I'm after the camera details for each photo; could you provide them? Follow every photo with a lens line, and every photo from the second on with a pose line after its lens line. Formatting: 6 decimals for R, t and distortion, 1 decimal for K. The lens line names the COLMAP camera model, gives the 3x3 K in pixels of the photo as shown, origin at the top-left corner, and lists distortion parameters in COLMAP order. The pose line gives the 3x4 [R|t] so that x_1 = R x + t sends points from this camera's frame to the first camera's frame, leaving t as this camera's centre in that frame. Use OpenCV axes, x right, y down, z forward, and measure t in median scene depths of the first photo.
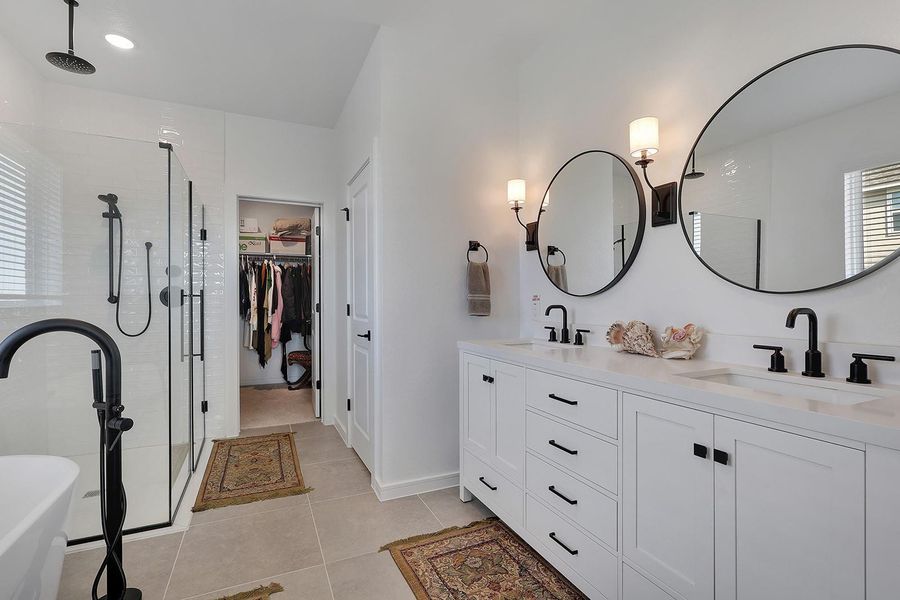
lens RADIAL K [[419.9, 0, 447.1], [0, 419.9, 296.6], [0, 0, 1]] dist [0.000046, 0.000200]
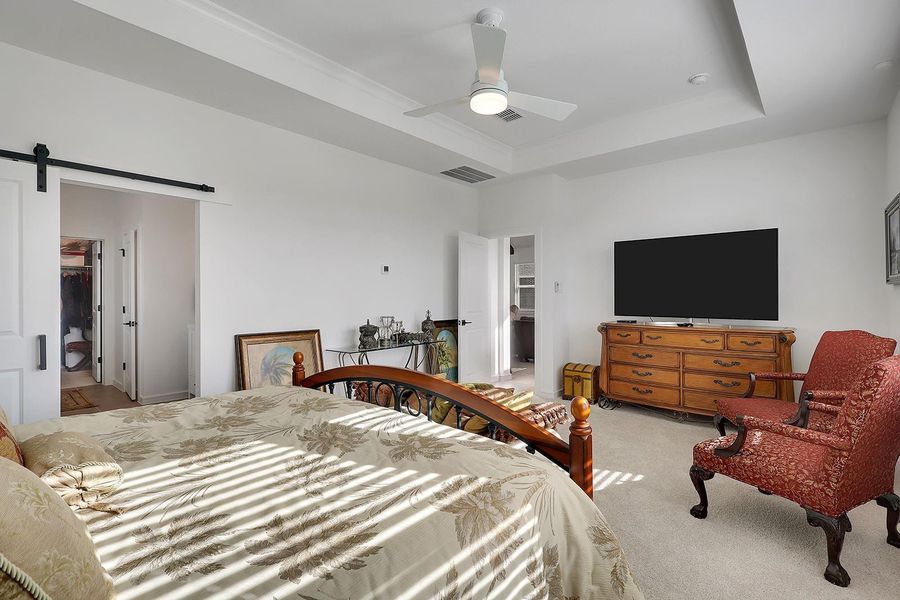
lens RADIAL K [[419.9, 0, 447.1], [0, 419.9, 296.6], [0, 0, 1]] dist [0.000046, 0.000200]
pose [[0.915072, 0.007771, 0.403215, 0.172030], [-0.011549, 0.999909, 0.006938, -0.030384], [-0.403124, -0.011005, 0.915079, -0.674271]]
